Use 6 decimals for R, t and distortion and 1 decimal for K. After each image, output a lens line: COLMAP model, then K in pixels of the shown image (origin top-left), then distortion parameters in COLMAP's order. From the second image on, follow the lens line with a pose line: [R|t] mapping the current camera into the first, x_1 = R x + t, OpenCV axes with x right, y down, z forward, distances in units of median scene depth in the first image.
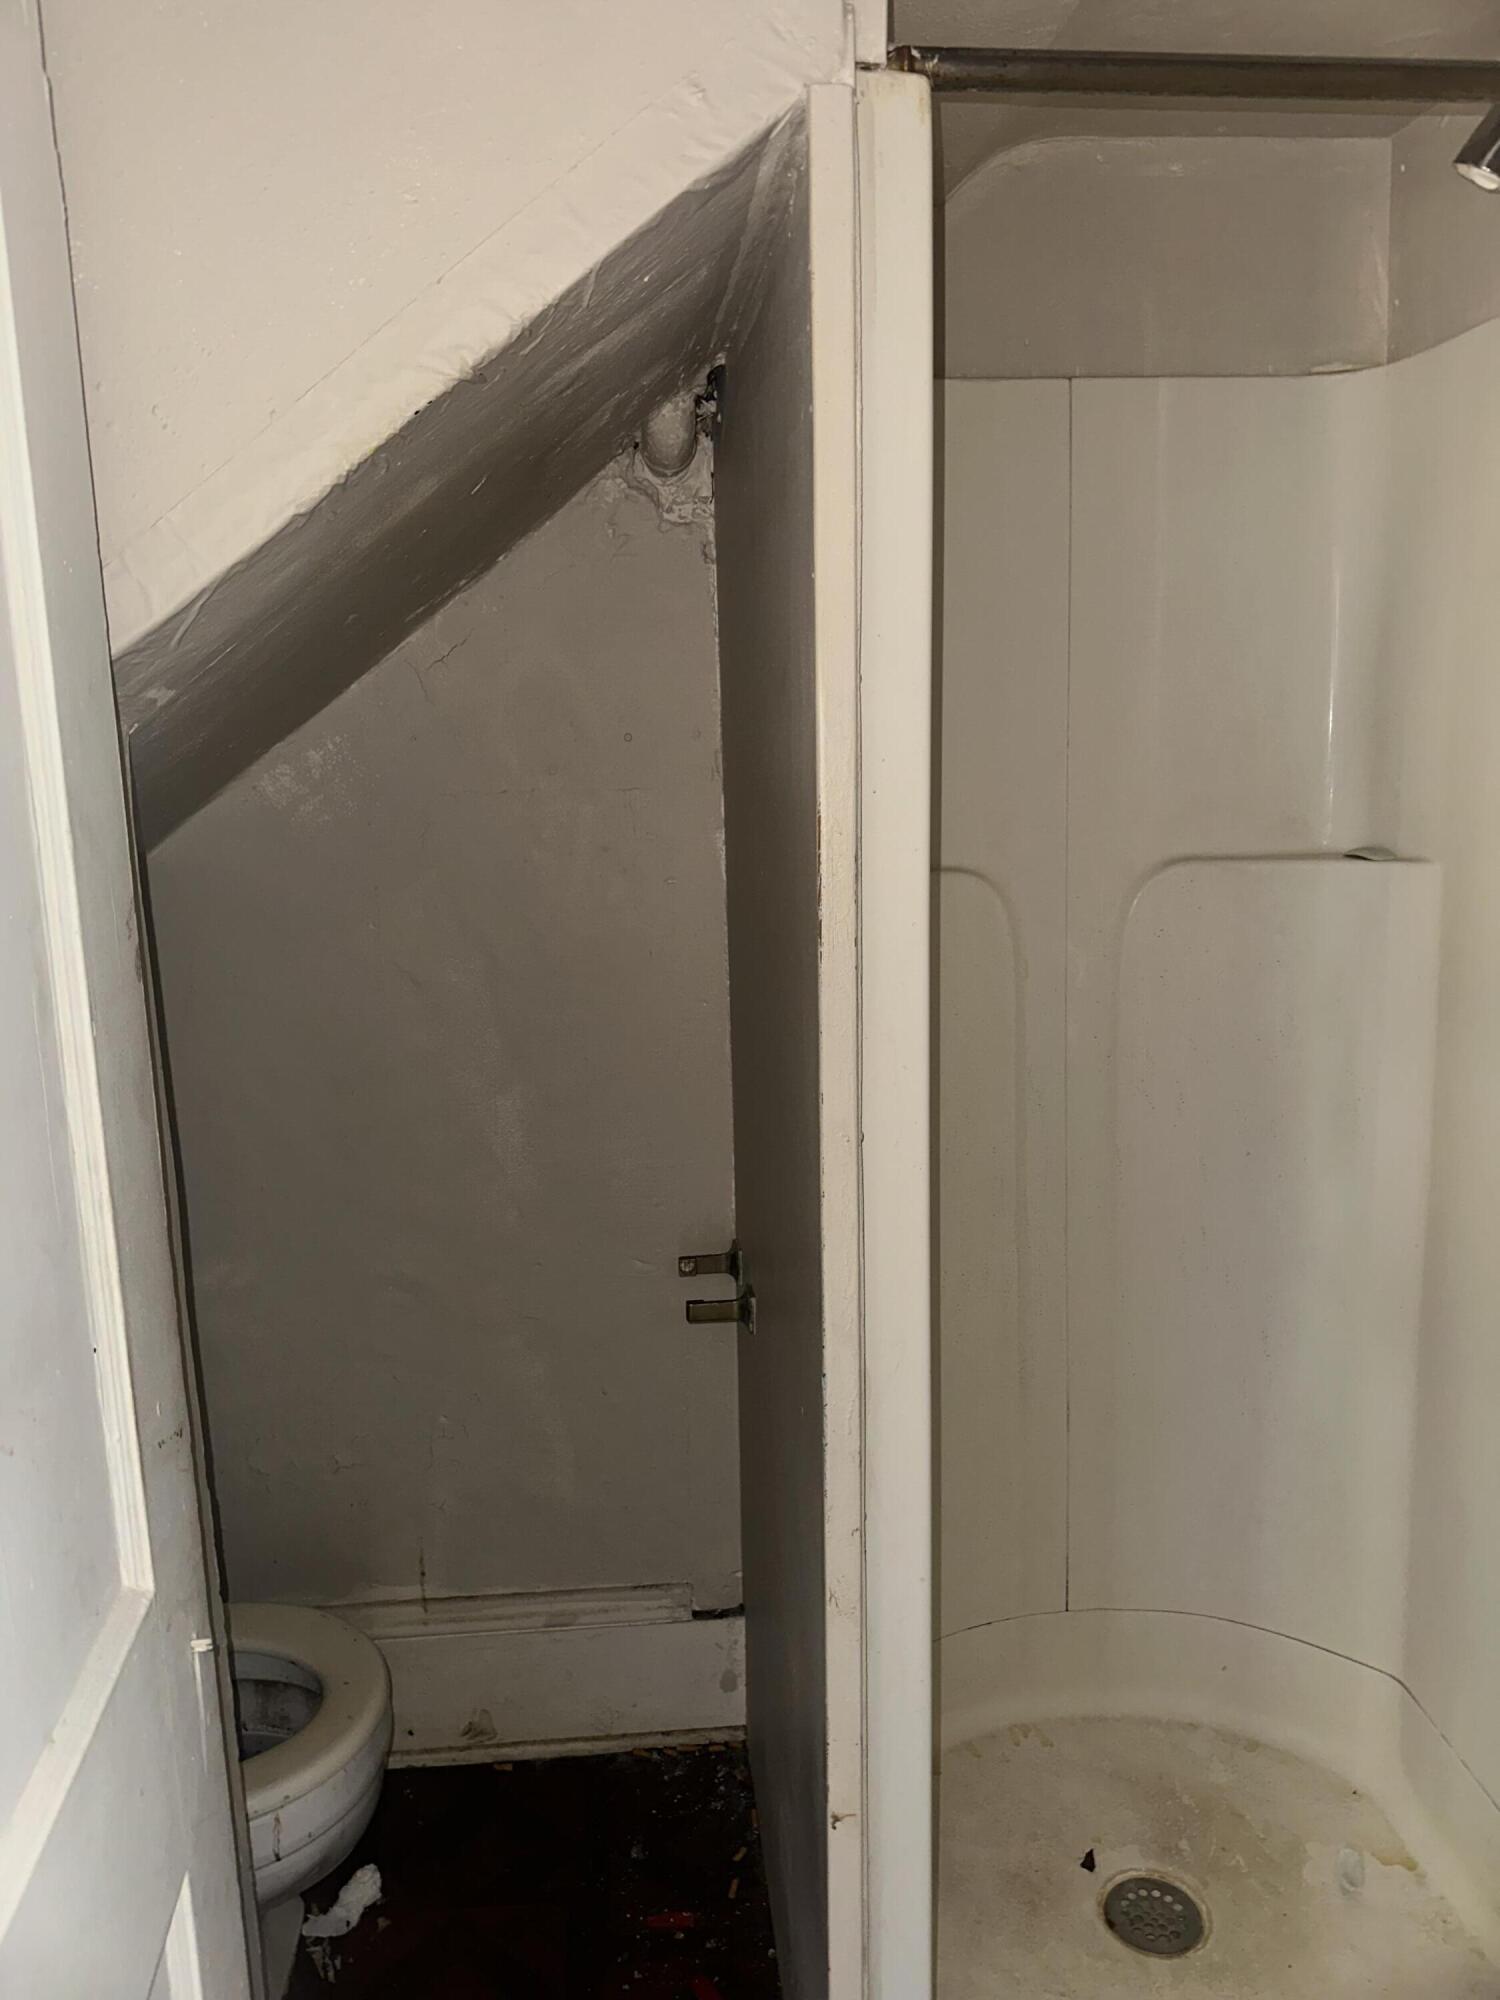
lens RADIAL K [[1448.7, 0, 792.5], [0, 1448.7, 997.3], [0, 0, 1]] dist [0.006917, -0.007547]
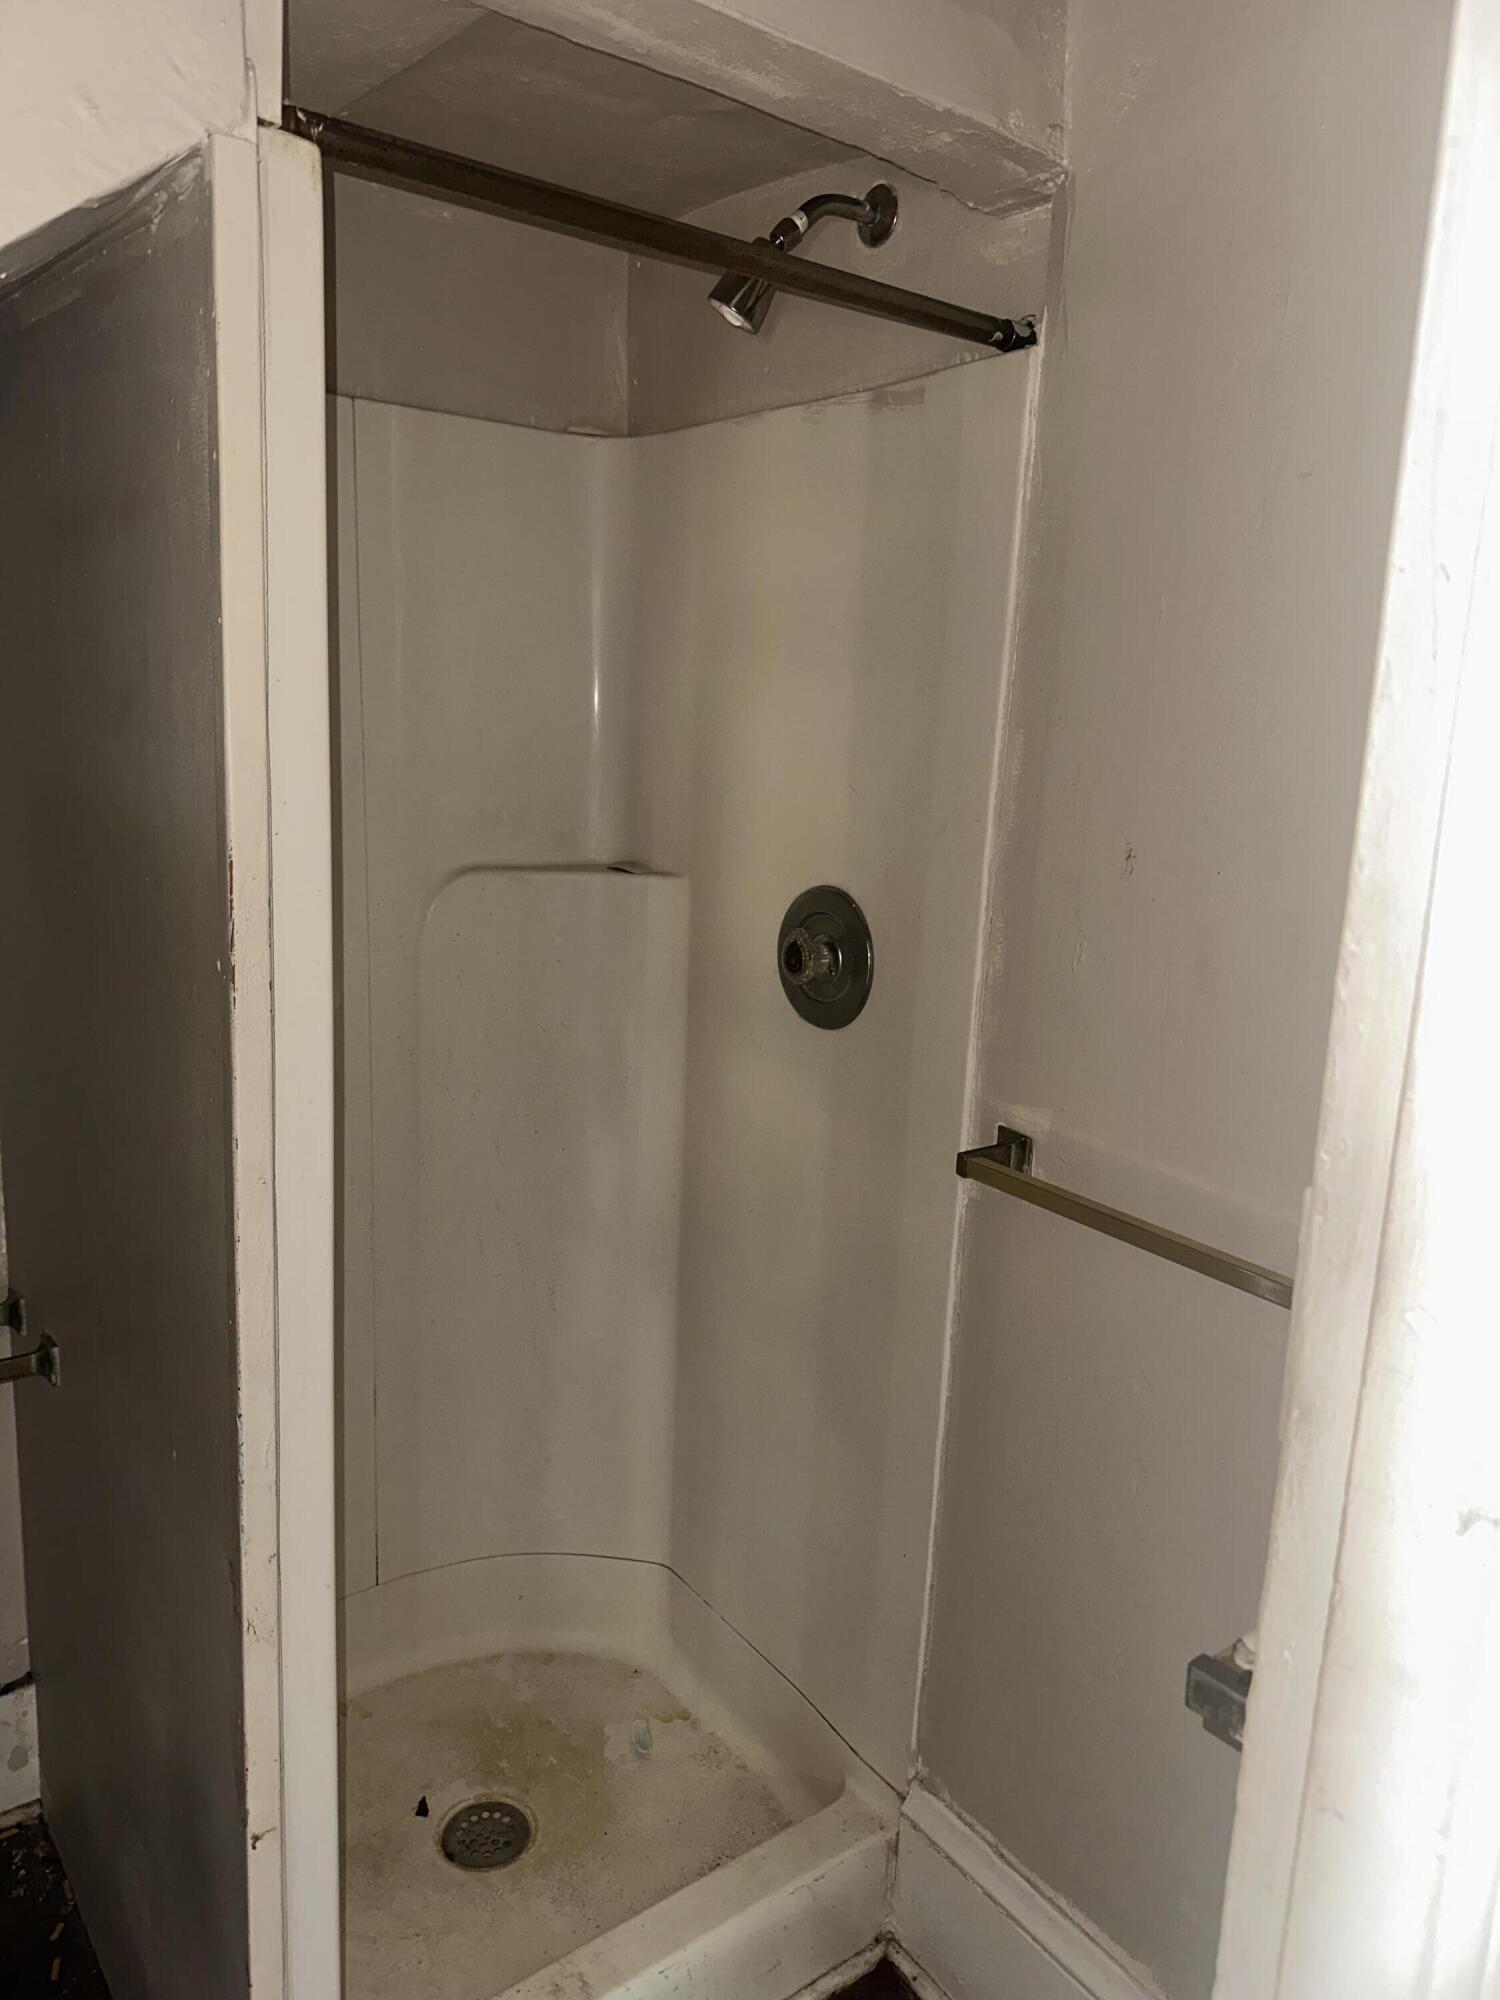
lens RADIAL K [[1448.7, 0, 792.5], [0, 1448.7, 997.3], [0, 0, 1]] dist [0.006917, -0.007547]
pose [[0.834504, -0.044470, 0.549204, -0.131962], [0.025354, 0.998781, 0.042348, -0.041559], [-0.550418, -0.021416, 0.834615, -0.032073]]
